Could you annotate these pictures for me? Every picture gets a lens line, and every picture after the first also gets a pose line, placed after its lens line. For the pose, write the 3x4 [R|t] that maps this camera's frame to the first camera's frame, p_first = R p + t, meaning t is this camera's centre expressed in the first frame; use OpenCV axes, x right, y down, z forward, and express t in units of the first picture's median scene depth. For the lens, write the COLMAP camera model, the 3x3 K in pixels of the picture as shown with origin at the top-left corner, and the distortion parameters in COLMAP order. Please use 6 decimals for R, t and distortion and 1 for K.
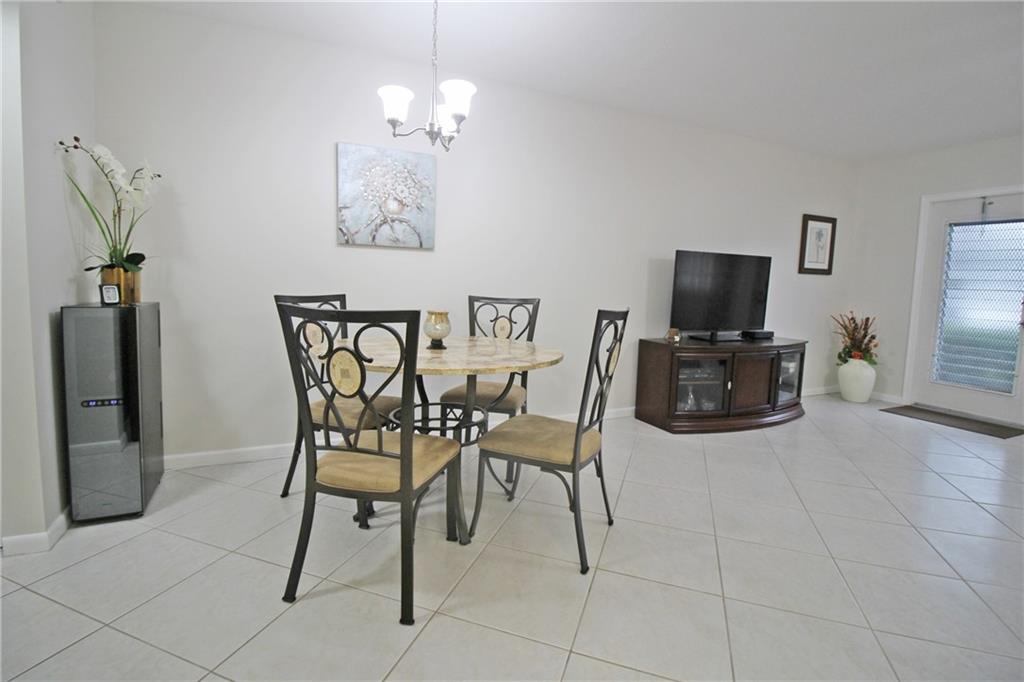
lens RADIAL K [[490.7, 0, 517.3], [0, 490.7, 319.7], [0, 0, 1]] dist [-0.000412, -0.001385]
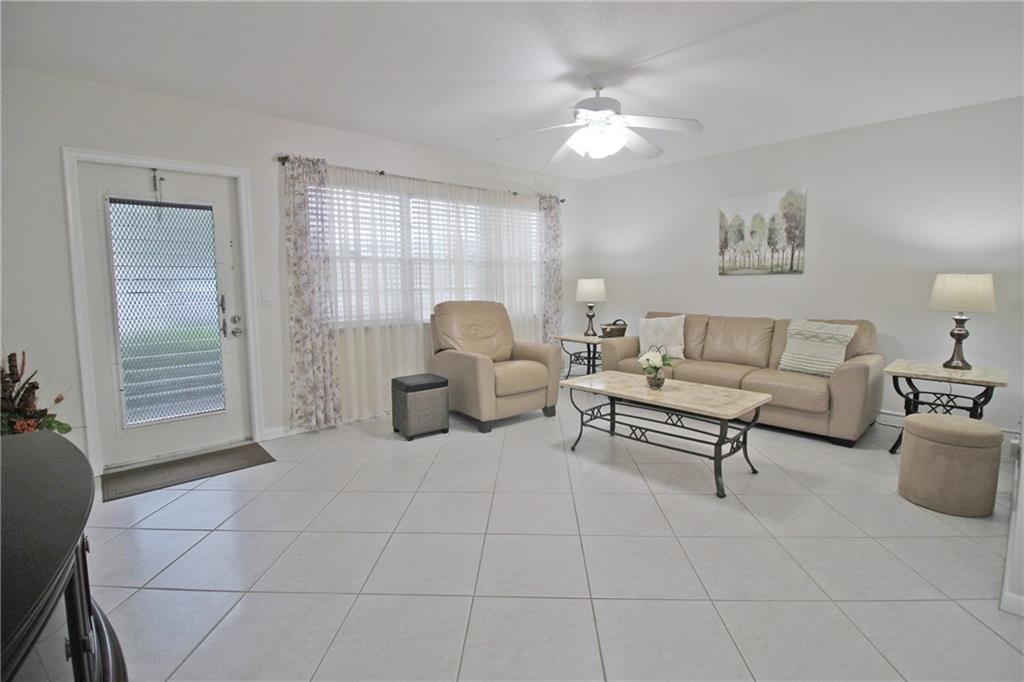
lens RADIAL K [[472.8, 0, 511.1], [0, 472.8, 322.2], [0, 0, 1]] dist [0.023606, -0.027635]
pose [[-0.297463, -0.120502, 0.947098, 0.069777], [0.079571, 0.985422, 0.150369, -0.080898], [-0.951412, 0.120091, -0.283538, 0.681877]]
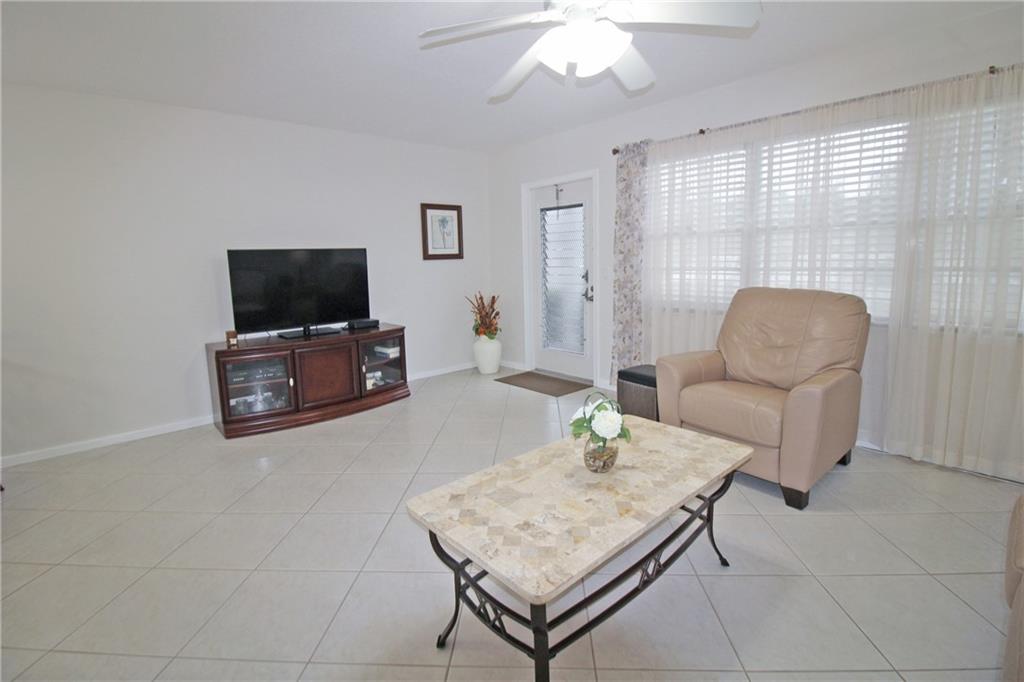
lens RADIAL K [[490.7, 0, 517.3], [0, 490.7, 319.7], [0, 0, 1]] dist [-0.000412, -0.001385]
pose [[0.957153, -0.097287, 0.272751, 0.506046], [0.084889, 0.994763, 0.056923, -0.010248], [-0.276860, -0.031331, 0.960399, -0.081755]]
